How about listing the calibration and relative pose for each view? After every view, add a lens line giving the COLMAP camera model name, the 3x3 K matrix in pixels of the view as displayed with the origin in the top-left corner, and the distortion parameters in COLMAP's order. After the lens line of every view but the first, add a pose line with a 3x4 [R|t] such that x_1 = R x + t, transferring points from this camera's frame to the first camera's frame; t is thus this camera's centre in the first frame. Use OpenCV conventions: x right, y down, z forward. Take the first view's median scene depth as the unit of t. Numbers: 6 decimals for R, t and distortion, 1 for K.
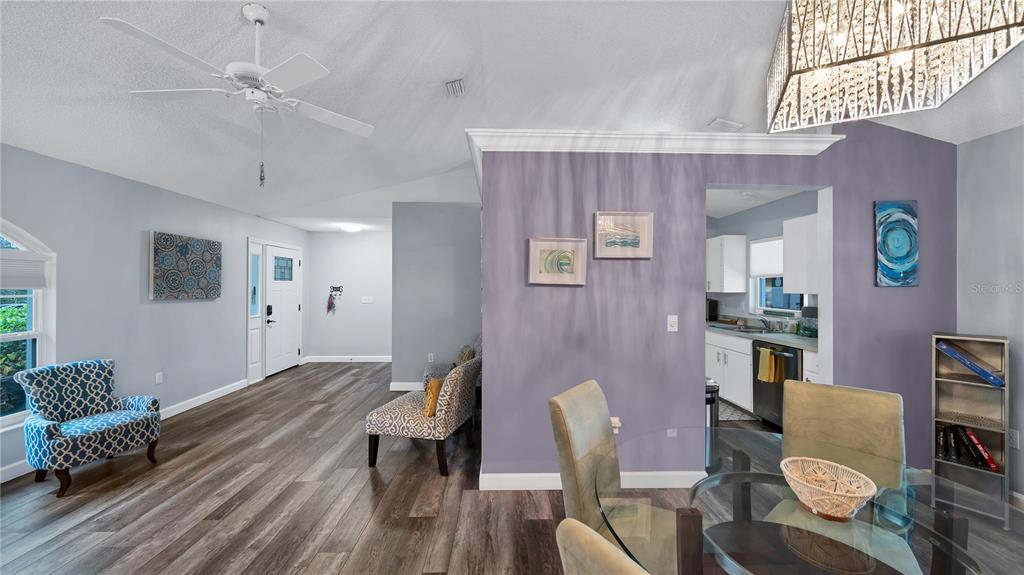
lens RADIAL K [[371.3, 0, 517.0], [0, 371.3, 284.0], [0, 0, 1]] dist [0.007900, -0.000976]
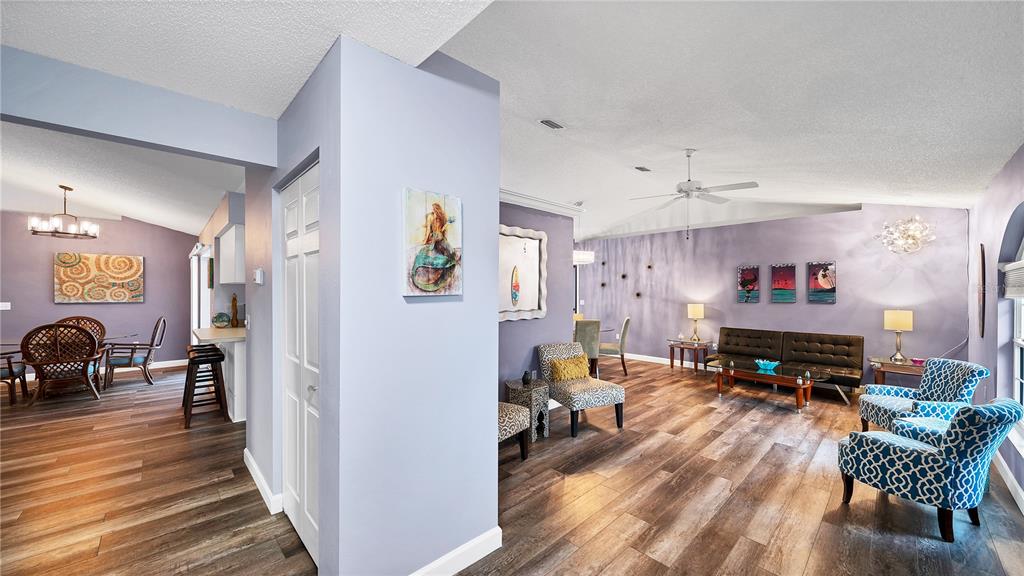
lens RADIAL K [[371.3, 0, 514.6], [0, 371.3, 293.4], [0, 0, 1]] dist [0.007900, -0.000976]
pose [[-0.673133, -0.014873, 0.739372, -1.211681], [-0.017259, 0.999841, 0.004400, 0.024322], [-0.739320, -0.009799, -0.673283, 2.372602]]
